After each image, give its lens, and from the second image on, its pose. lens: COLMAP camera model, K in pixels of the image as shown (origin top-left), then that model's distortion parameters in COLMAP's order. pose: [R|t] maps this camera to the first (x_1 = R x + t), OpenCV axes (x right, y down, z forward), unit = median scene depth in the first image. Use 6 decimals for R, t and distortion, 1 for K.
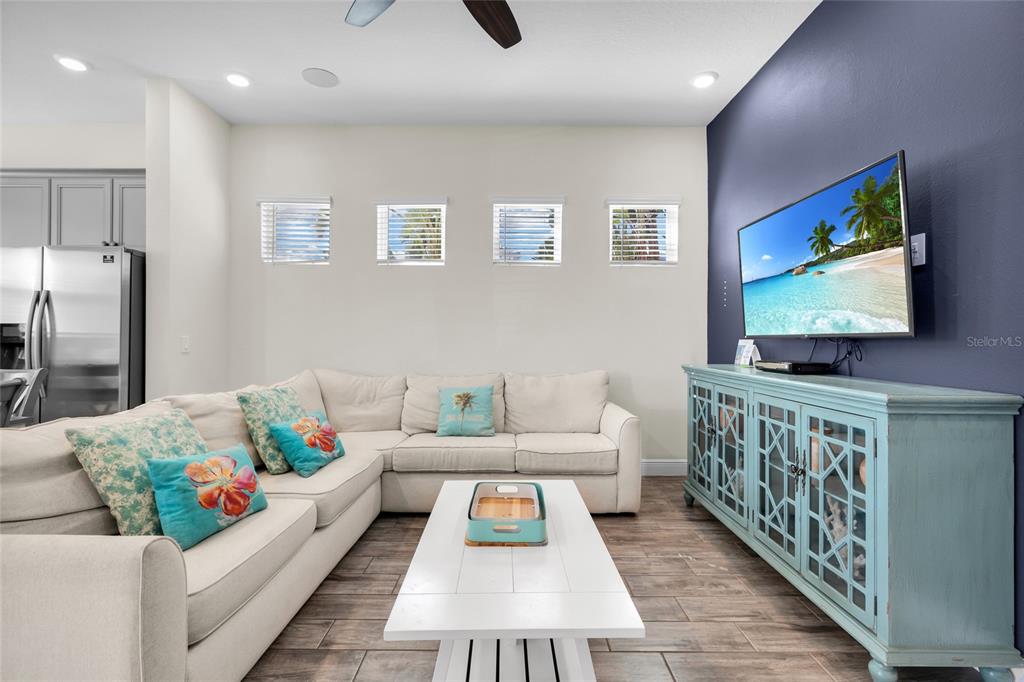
lens RADIAL K [[461.1, 0, 509.2], [0, 461.1, 333.7], [0, 0, 1]] dist [-0.002520, 0.000595]
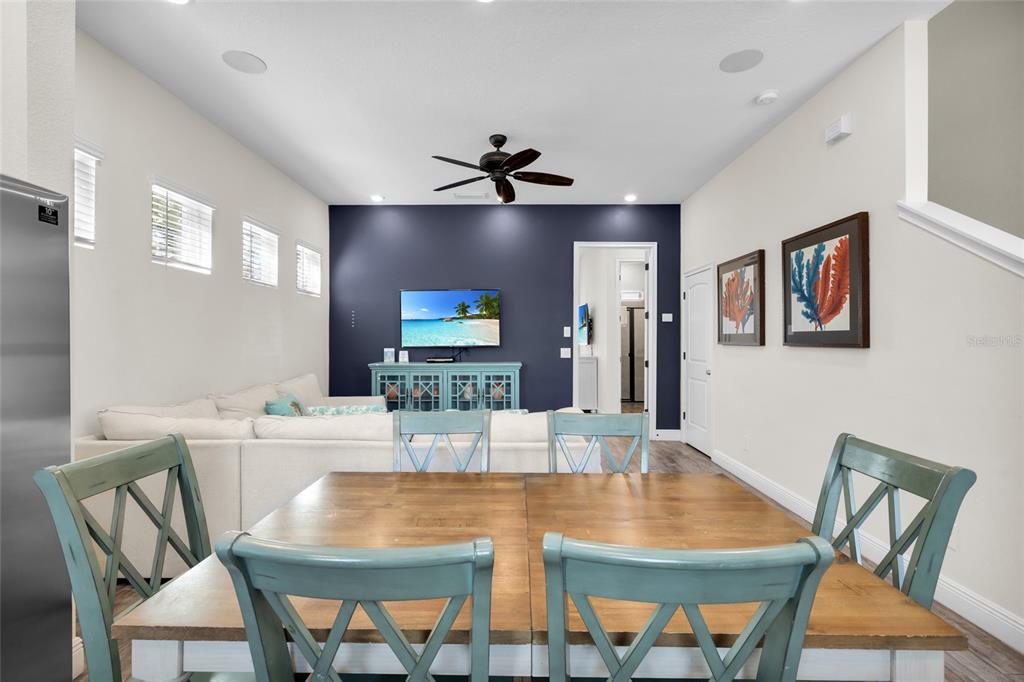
lens RADIAL K [[461.1, 0, 514.0], [0, 461.1, 338.4], [0, 0, 1]] dist [-0.002520, 0.000595]
pose [[-0.000960, -0.002400, 0.999997, -1.759814], [-0.006157, 0.999978, 0.002394, -0.048289], [-0.999981, -0.006155, -0.000975, 0.664259]]
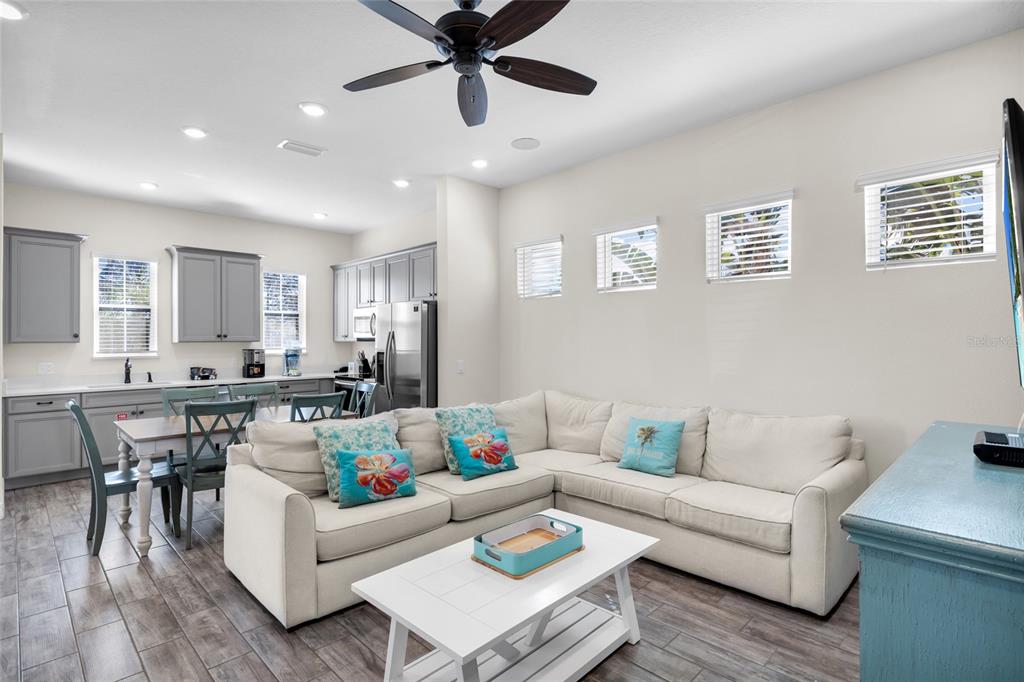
lens RADIAL K [[506.2, 0, 512.7], [0, 506.2, 332.9], [0, 0, 1]] dist [-0.006058, -0.000416]
pose [[0.710122, -0.015493, -0.703908, 0.636451], [0.010853, 0.999880, -0.011059, -0.082137], [0.703995, 0.000214, 0.710205, 0.086882]]
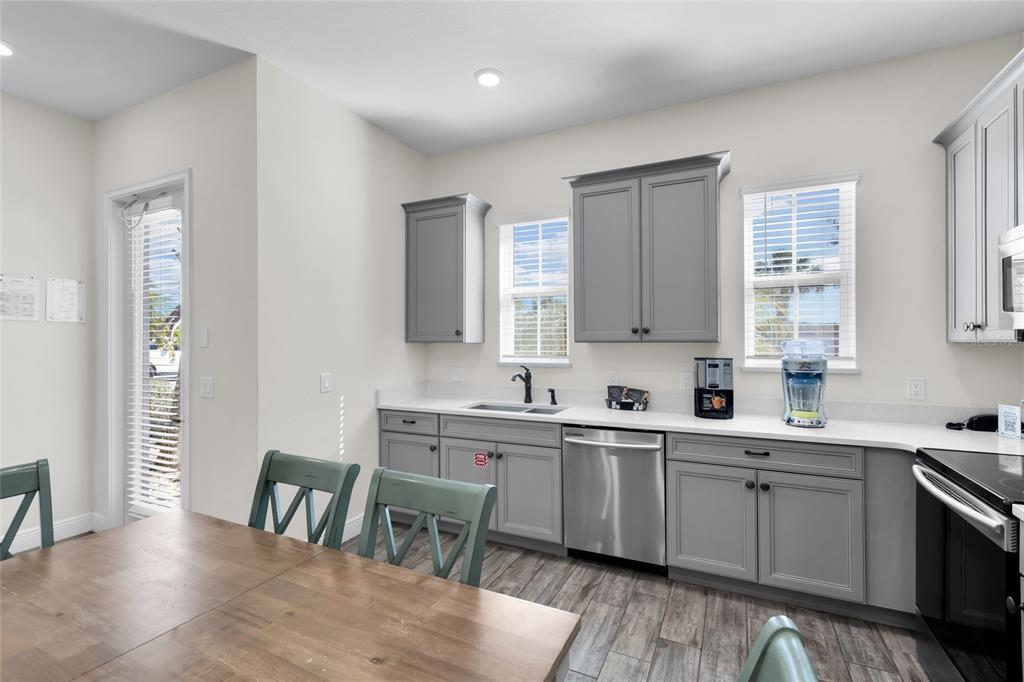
lens RADIAL K [[461.1, 0, 515.5], [0, 461.1, 340.4], [0, 0, 1]] dist [-0.002520, 0.000595]
pose [[-0.428240, -0.006115, -0.903644, -1.000841], [0.004969, 0.999946, -0.009121, -0.076130], [0.903651, -0.008396, -0.428187, 1.104555]]
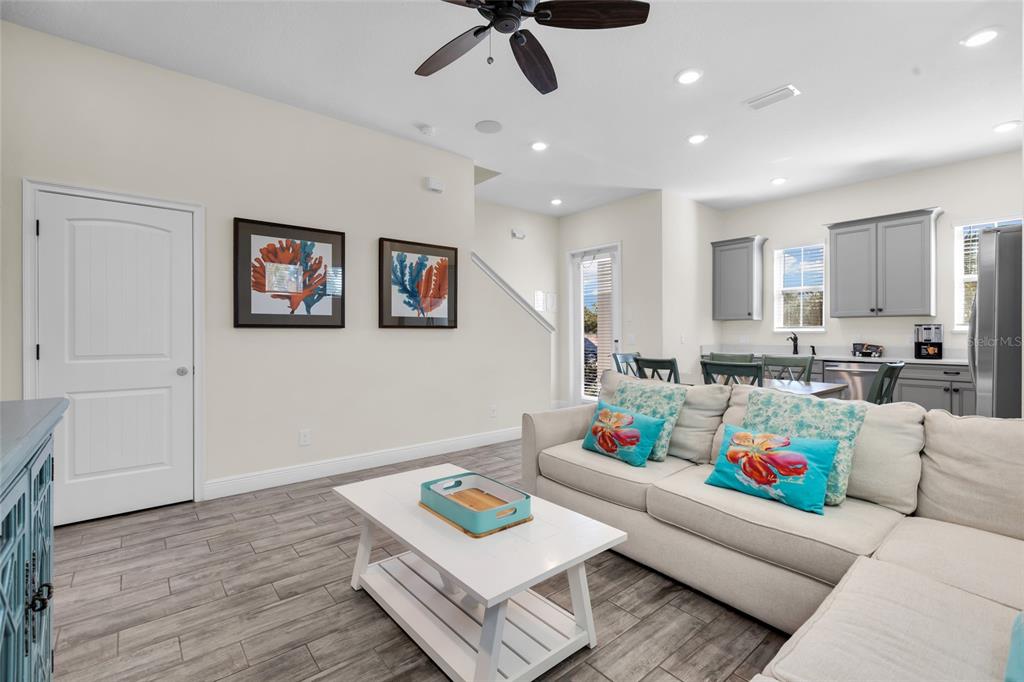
lens RADIAL K [[461.1, 0, 508.8], [0, 461.1, 332.8], [0, 0, 1]] dist [-0.002520, 0.000595]
pose [[-0.765527, -0.002344, -0.643400, 0.469688], [0.003216, 0.999967, -0.007470, 0.006966], [0.643396, -0.007787, -0.765494, 1.426439]]
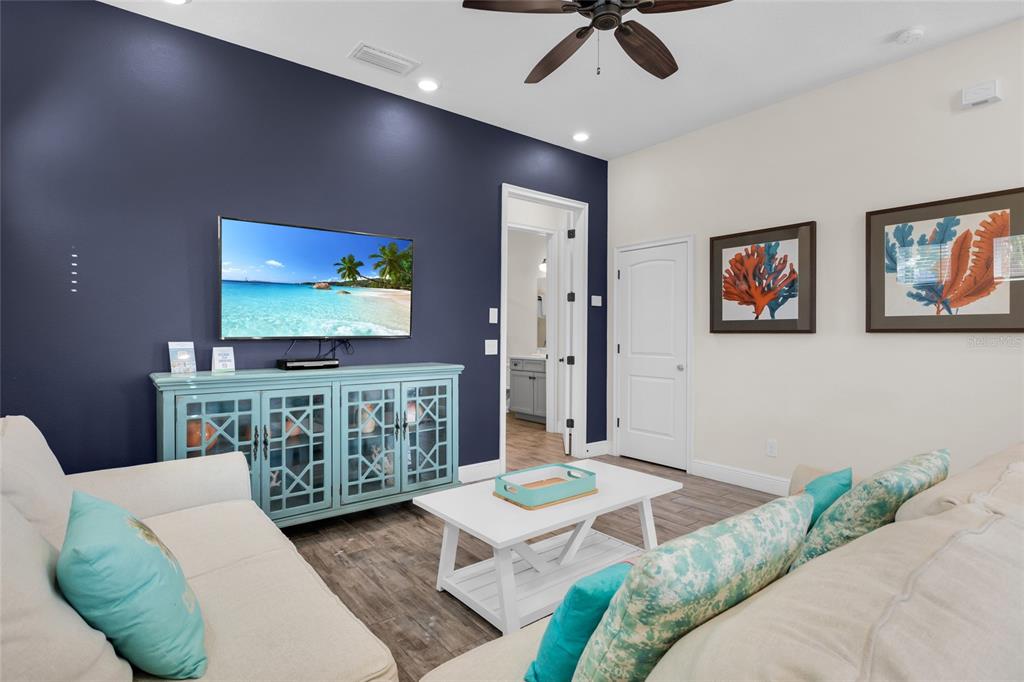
lens RADIAL K [[506.2, 0, 517.2], [0, 506.2, 339.4], [0, 0, 1]] dist [-0.006058, -0.000416]
pose [[-0.629747, -0.011786, 0.776711, -0.761326], [-0.009673, 0.999926, 0.007331, -0.007720], [-0.776740, -0.002897, -0.629814, 1.454481]]
